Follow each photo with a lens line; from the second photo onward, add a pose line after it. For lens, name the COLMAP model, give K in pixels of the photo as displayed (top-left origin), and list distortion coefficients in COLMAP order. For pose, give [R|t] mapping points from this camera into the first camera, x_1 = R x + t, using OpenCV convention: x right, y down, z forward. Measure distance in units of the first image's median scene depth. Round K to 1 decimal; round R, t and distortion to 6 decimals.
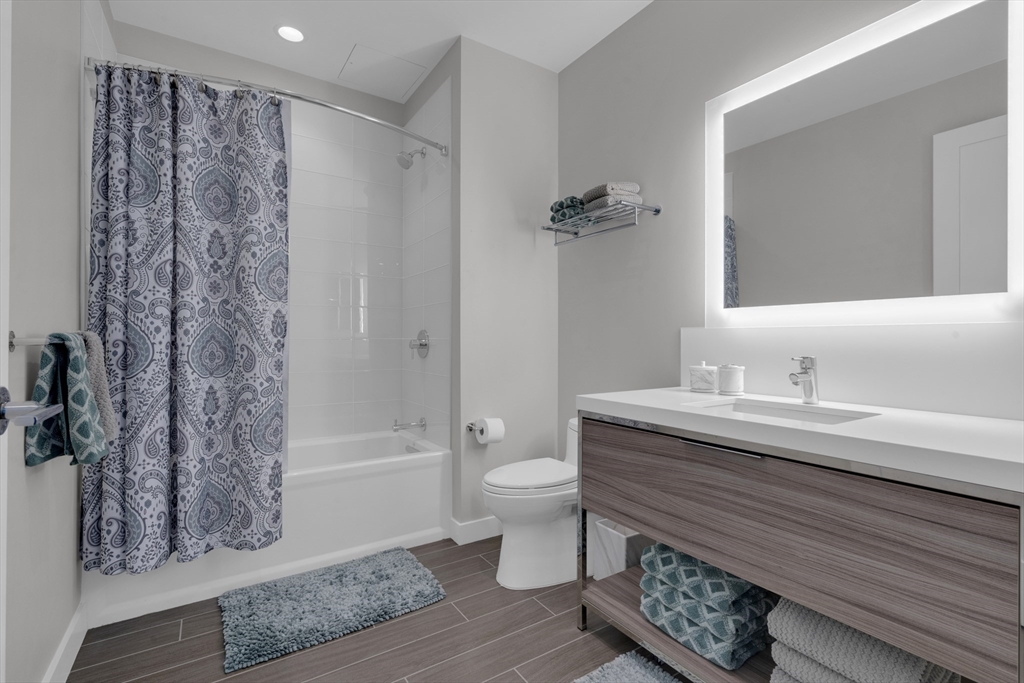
lens RADIAL K [[482.5, 0, 512.0], [0, 482.5, 341.5], [0, 0, 1]] dist [0.001510, 0.000521]
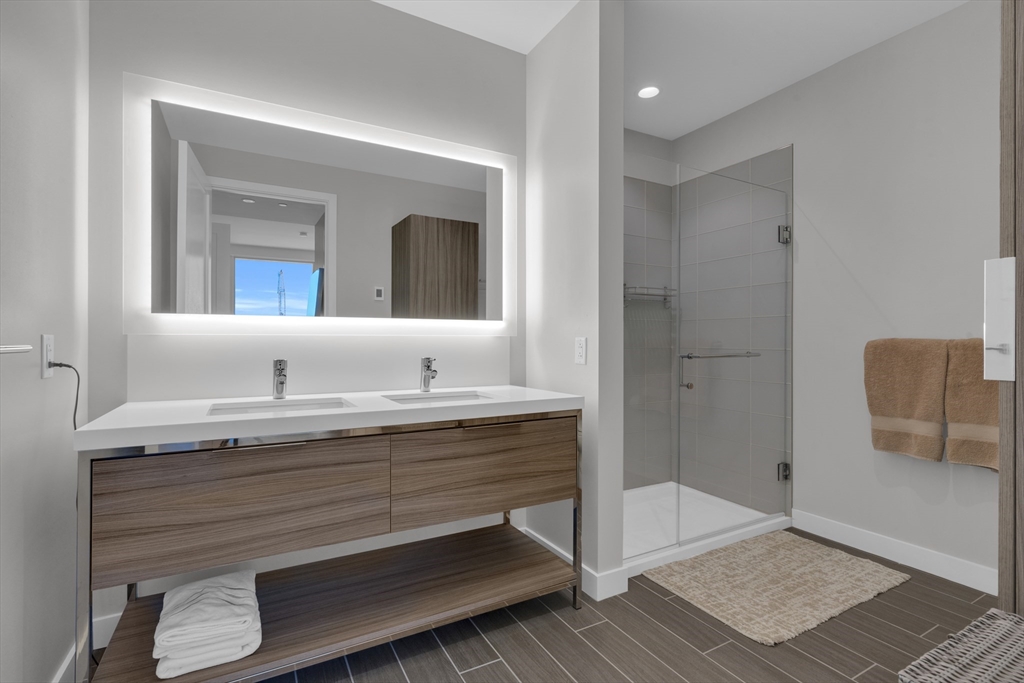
lens RADIAL K [[482.5, 0, 512.0], [0, 482.5, 341.5], [0, 0, 1]] dist [0.001510, 0.000521]
pose [[0.063548, -0.005113, 0.997966, -0.439347], [0.012511, 0.999912, 0.004326, -0.010843], [-0.997900, 0.012211, 0.063606, 0.279157]]
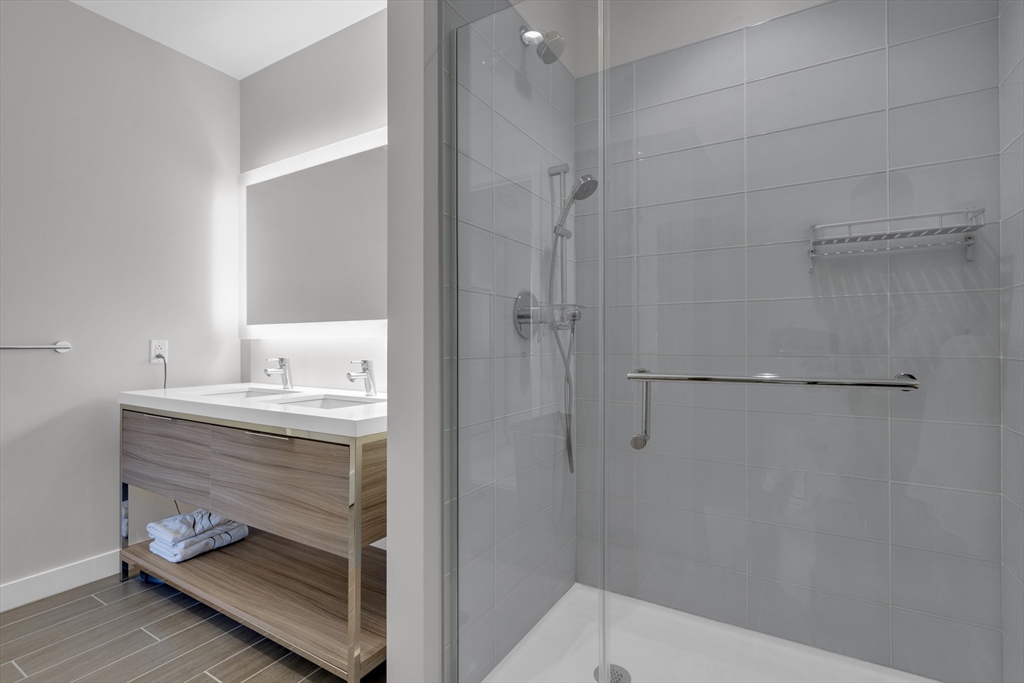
lens RADIAL K [[482.5, 0, 512.0], [0, 482.5, 341.5], [0, 0, 1]] dist [0.001510, 0.000521]
pose [[0.897934, -0.004481, 0.440108, 0.530149], [0.011746, 0.999836, -0.013786, 0.007389], [-0.439974, 0.017549, 0.897839, -0.604921]]
